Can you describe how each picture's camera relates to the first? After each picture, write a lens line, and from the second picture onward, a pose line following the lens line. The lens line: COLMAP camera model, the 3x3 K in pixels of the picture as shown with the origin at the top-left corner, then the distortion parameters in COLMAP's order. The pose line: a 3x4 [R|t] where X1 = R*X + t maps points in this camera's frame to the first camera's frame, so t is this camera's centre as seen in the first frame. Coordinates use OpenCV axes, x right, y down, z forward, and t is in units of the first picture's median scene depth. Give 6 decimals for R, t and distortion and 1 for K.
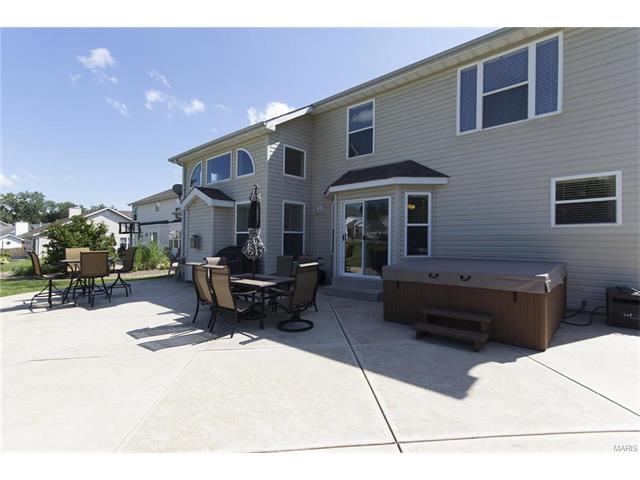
lens RADIAL K [[303.0, 0, 324.4], [0, 303.0, 239.3], [0, 0, 1]] dist [0.003606, 0.000357]
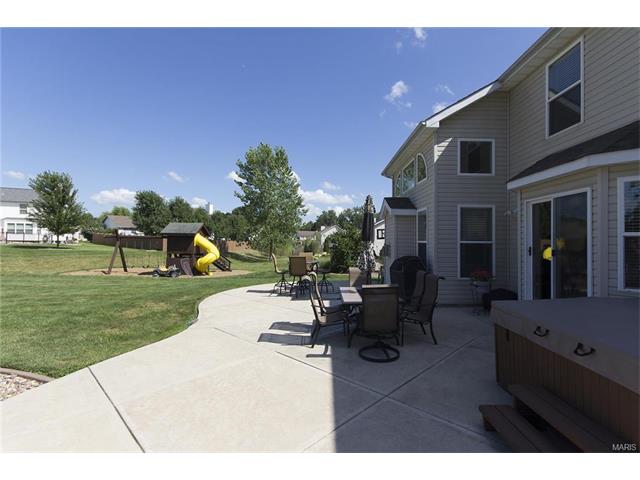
lens RADIAL K [[303.0, 0, 324.4], [0, 303.0, 239.3], [0, 0, 1]] dist [0.003606, 0.000357]
pose [[0.683880, 0.002322, -0.729591, 0.273065], [-0.011729, 0.999901, -0.007812, -0.024193], [0.729501, 0.013899, 0.683839, 0.172314]]
